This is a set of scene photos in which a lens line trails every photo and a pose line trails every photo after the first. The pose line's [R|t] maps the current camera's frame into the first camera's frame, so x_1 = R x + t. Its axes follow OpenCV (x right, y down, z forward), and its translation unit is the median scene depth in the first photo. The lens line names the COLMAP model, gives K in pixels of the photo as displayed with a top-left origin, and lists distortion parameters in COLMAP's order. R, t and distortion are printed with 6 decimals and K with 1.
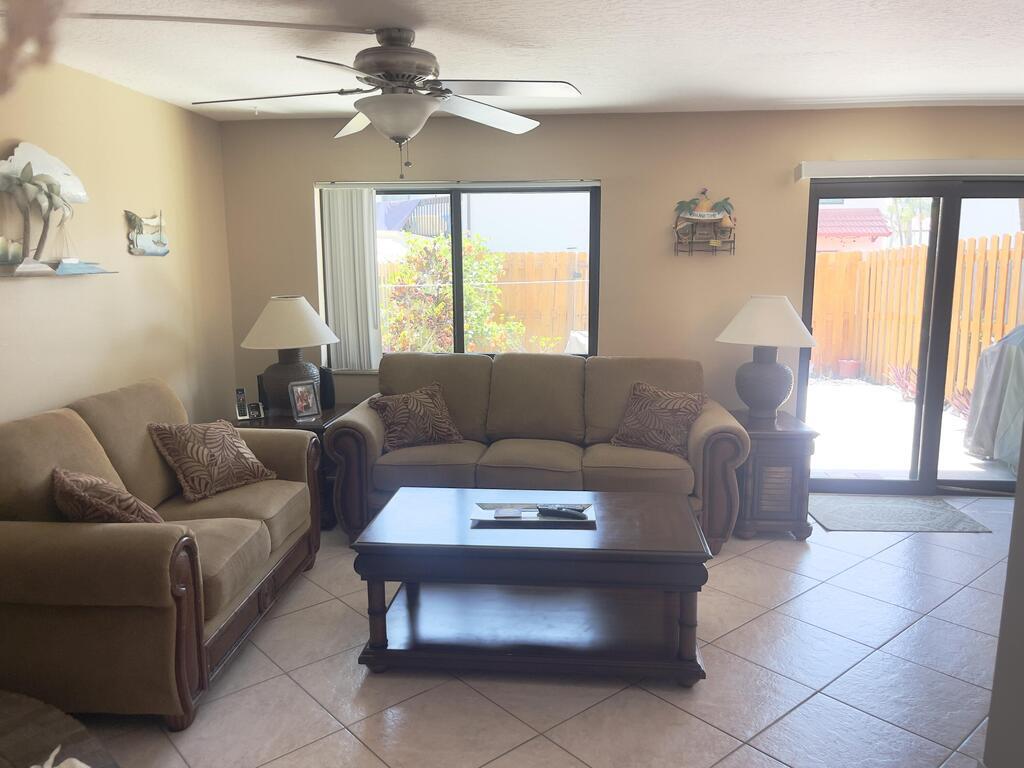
lens RADIAL K [[763.7, 0, 512.8], [0, 763.7, 382.5], [0, 0, 1]] dist [0.007868, -0.038932]
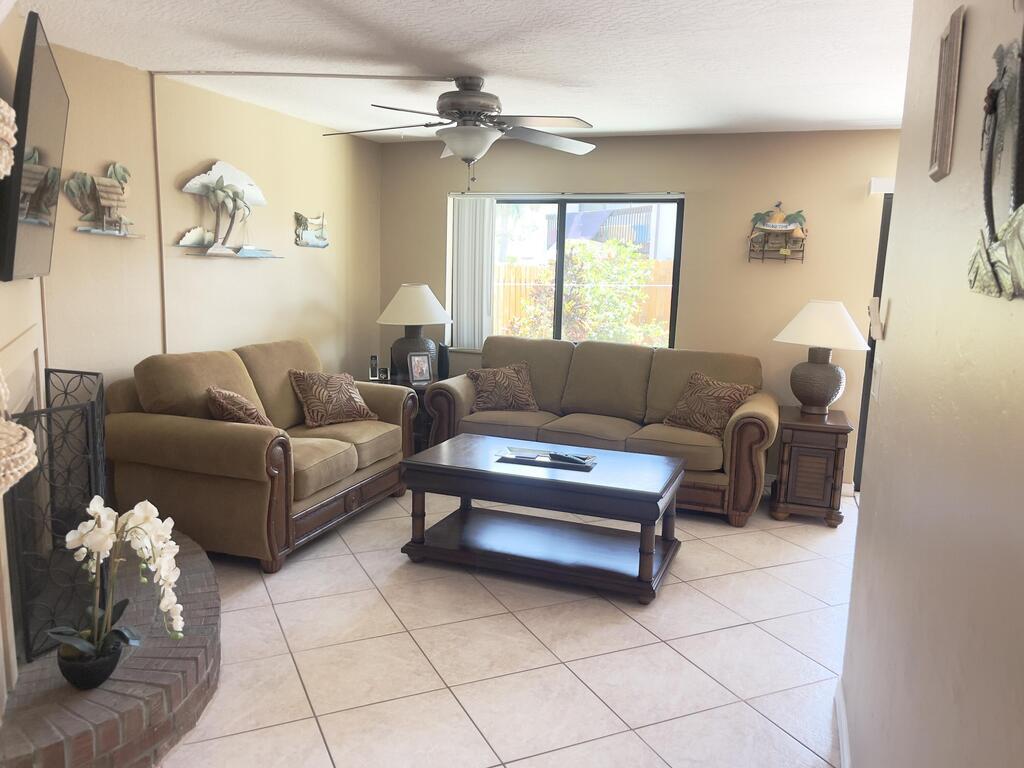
lens RADIAL K [[763.7, 0, 512.8], [0, 763.7, 382.5], [0, 0, 1]] dist [0.007868, -0.038932]
pose [[0.962602, 0.074840, -0.260377, 0.223652], [-0.078233, 0.996932, -0.002677, 0.043508], [0.259378, 0.022947, 0.965503, -0.176417]]
